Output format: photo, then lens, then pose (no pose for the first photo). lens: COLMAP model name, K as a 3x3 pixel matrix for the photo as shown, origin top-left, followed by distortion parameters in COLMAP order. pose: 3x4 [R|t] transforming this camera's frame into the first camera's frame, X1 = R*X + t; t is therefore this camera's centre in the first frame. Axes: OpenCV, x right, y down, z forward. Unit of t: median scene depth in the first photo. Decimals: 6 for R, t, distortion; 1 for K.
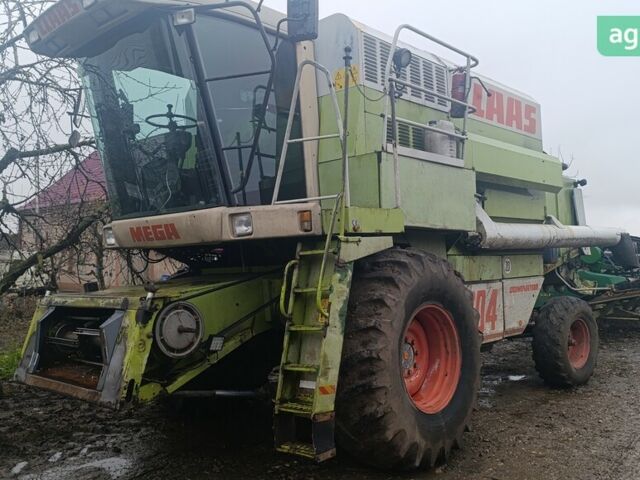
lens RADIAL K [[569.8, 0, 318.5], [0, 569.8, 242.5], [0, 0, 1]] dist [0.059486, -0.025496]
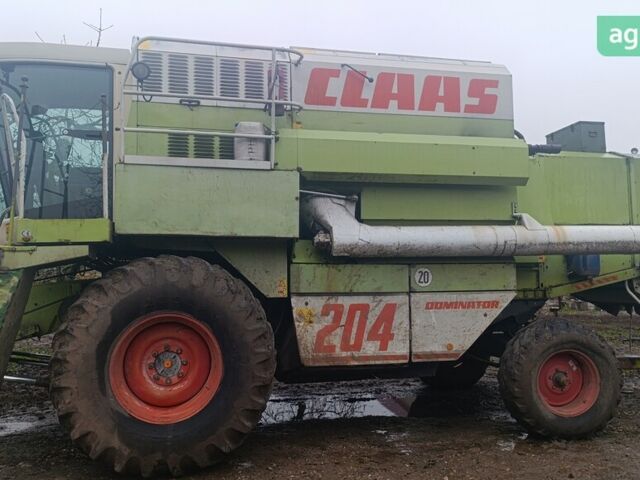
lens RADIAL K [[569.8, 0, 320.3], [0, 569.8, 239.0], [0, 0, 1]] dist [0.059486, -0.025496]
pose [[0.839246, -0.016602, -0.543498, 0.900340], [0.006770, 0.999775, -0.020085, 0.001602], [0.543710, 0.013177, 0.839170, 0.291454]]
